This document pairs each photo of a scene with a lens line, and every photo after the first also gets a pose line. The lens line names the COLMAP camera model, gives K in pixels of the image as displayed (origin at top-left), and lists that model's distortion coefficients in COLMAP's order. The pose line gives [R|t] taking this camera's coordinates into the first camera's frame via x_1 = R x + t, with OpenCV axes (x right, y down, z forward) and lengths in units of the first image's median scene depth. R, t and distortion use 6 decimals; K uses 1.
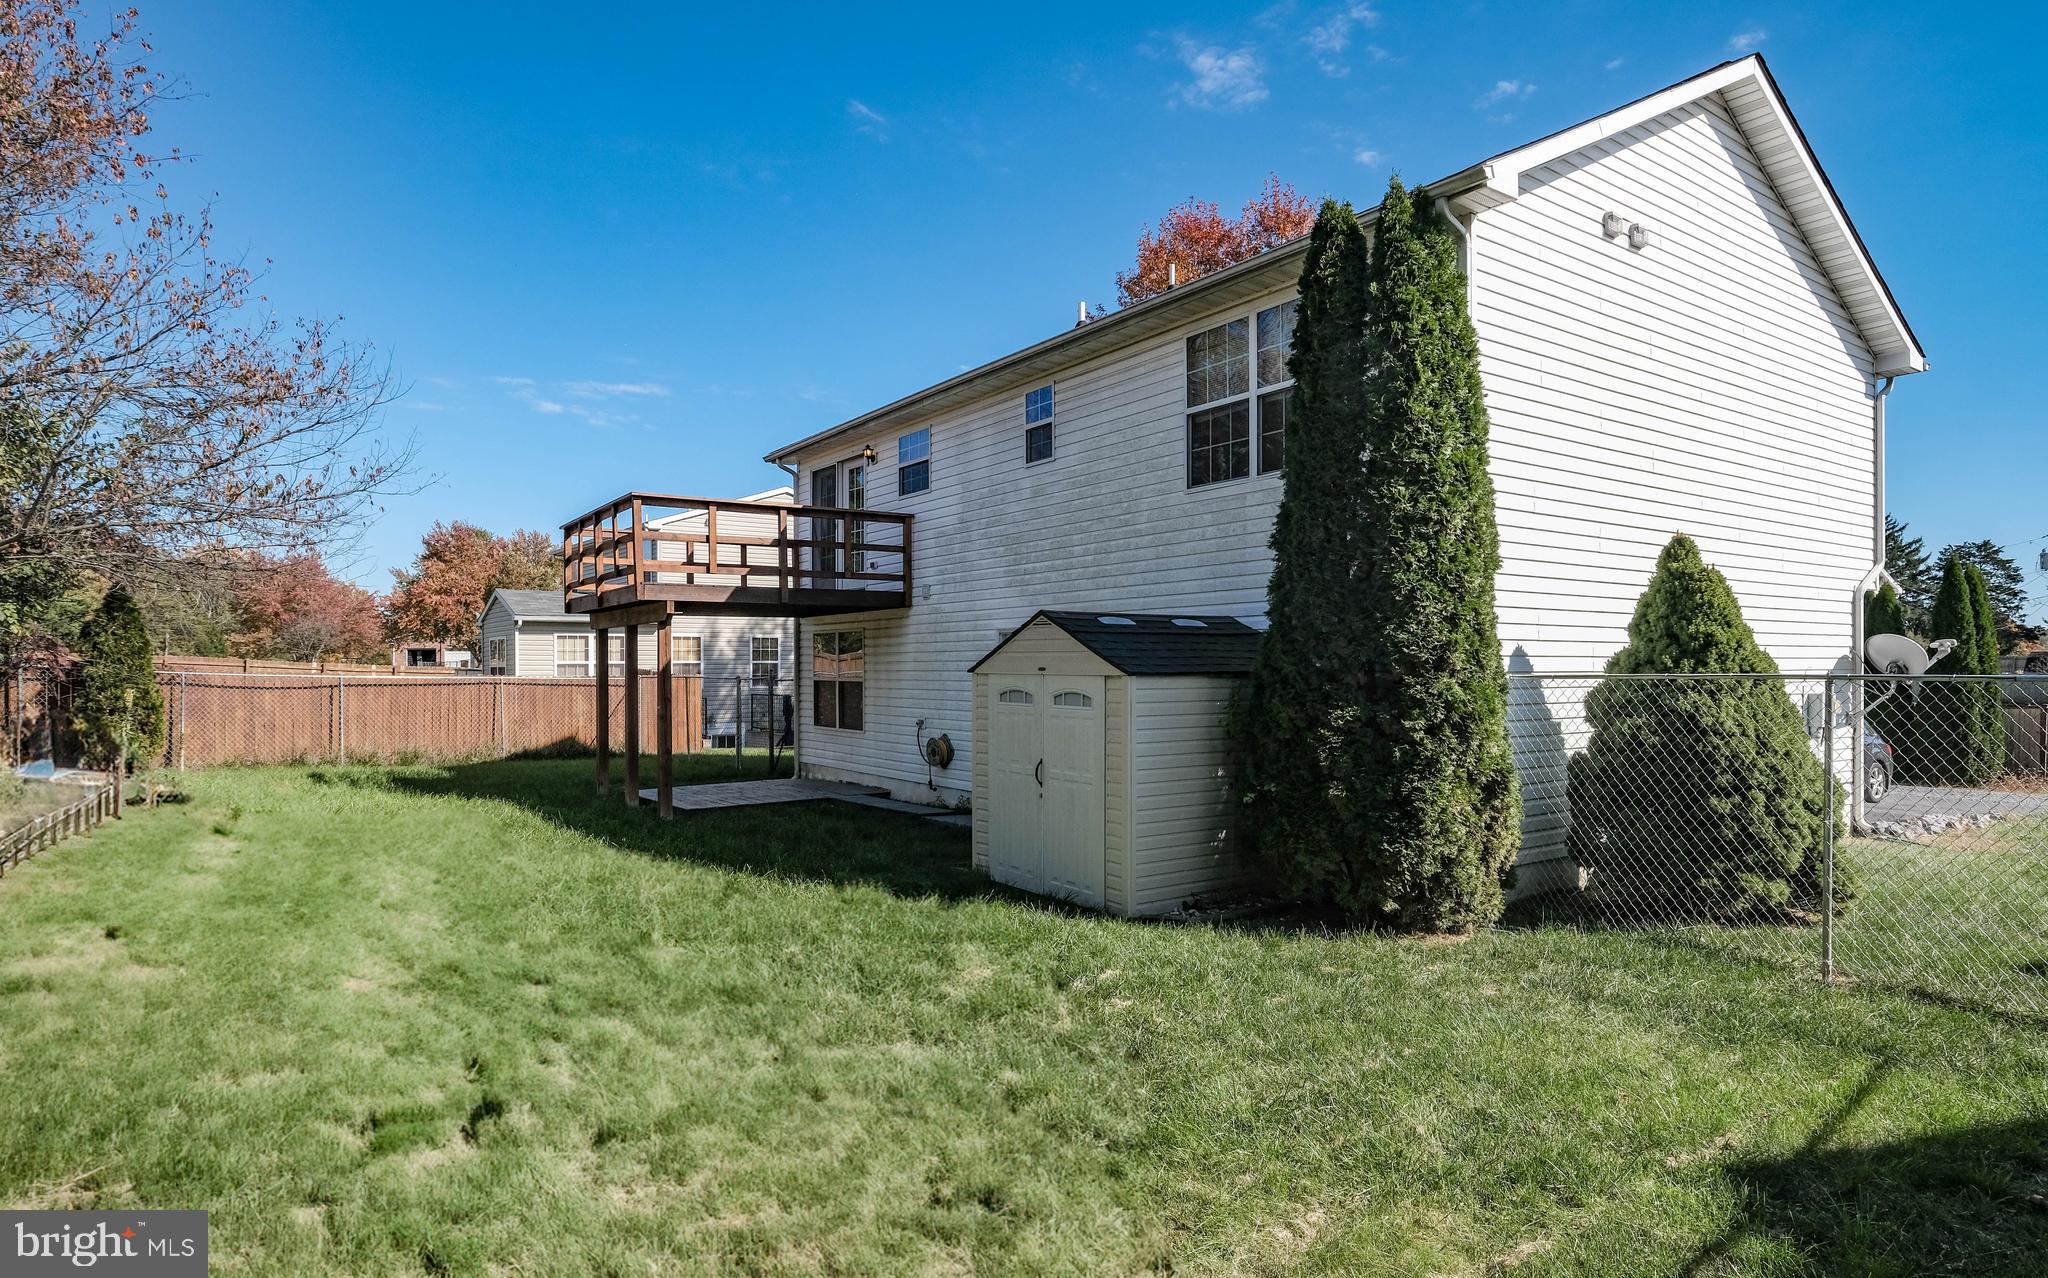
lens RADIAL K [[1135.8, 0, 1022.9], [0, 1135.8, 656.7], [0, 0, 1]] dist [-0.000733, -0.000212]
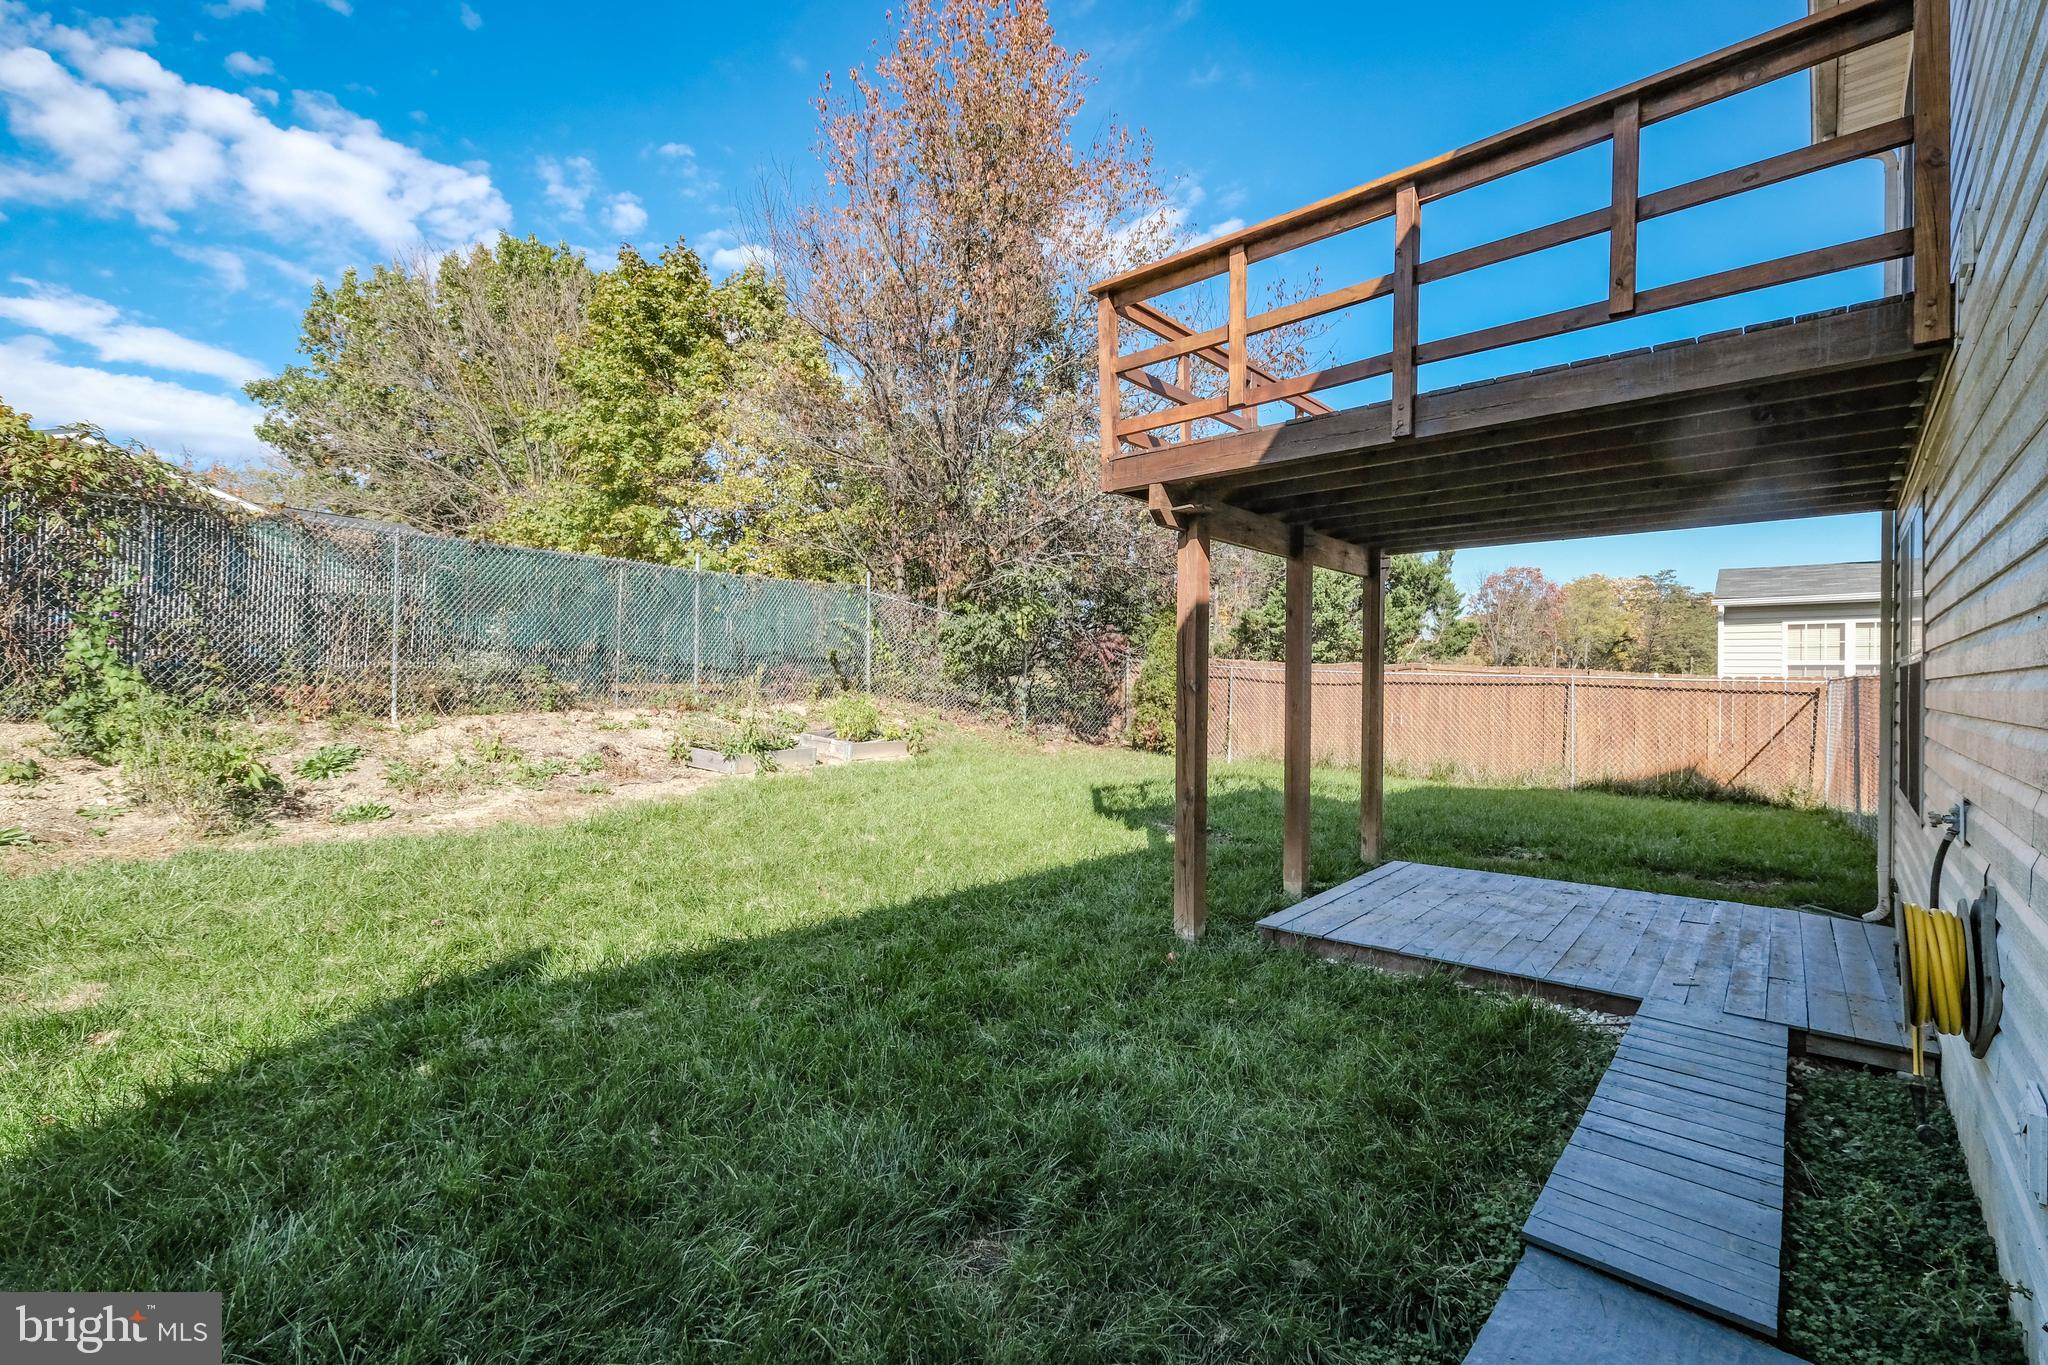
lens RADIAL K [[888.8, 0, 1024.5], [0, 888.8, 669.7], [0, 0, 1]] dist [0.000461, -0.000181]
pose [[0.220381, -0.006221, -0.975394, 0.023445], [-0.002099, 0.999974, -0.006852, 0.014415], [0.975412, 0.003558, 0.220363, 0.421628]]
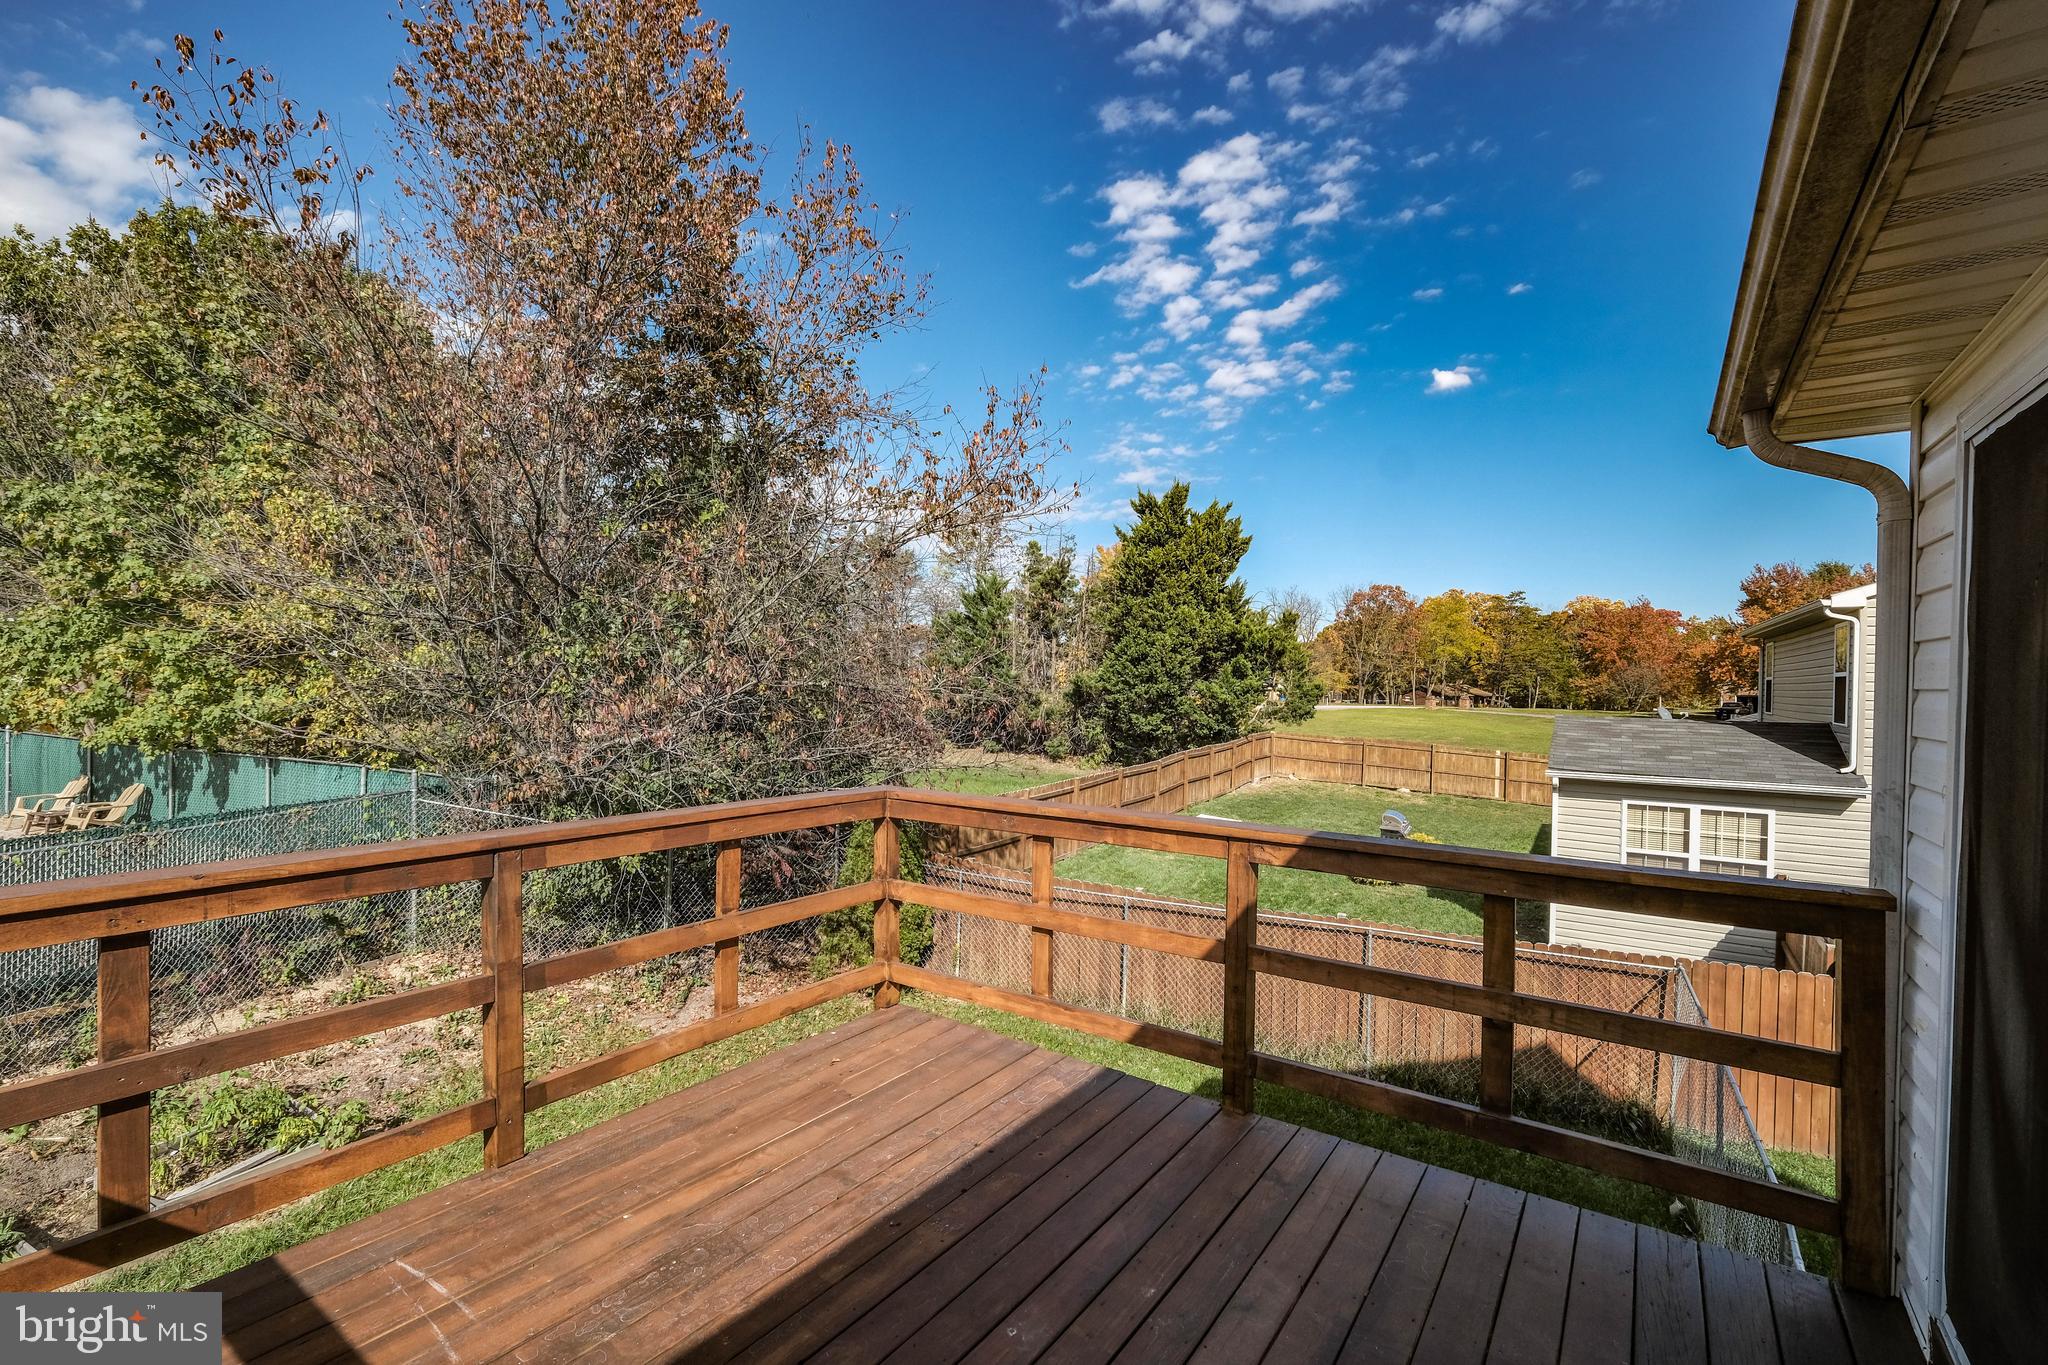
lens RADIAL K [[909.4, 0, 1022.1], [0, 909.4, 685.6], [0, 0, 1]] dist [-0.005230, -0.000220]
pose [[0.340275, 0.017367, -0.940166, -0.074704], [-0.005616, 0.999849, 0.016437, -0.086969], [0.940309, -0.000313, 0.340321, 0.548133]]
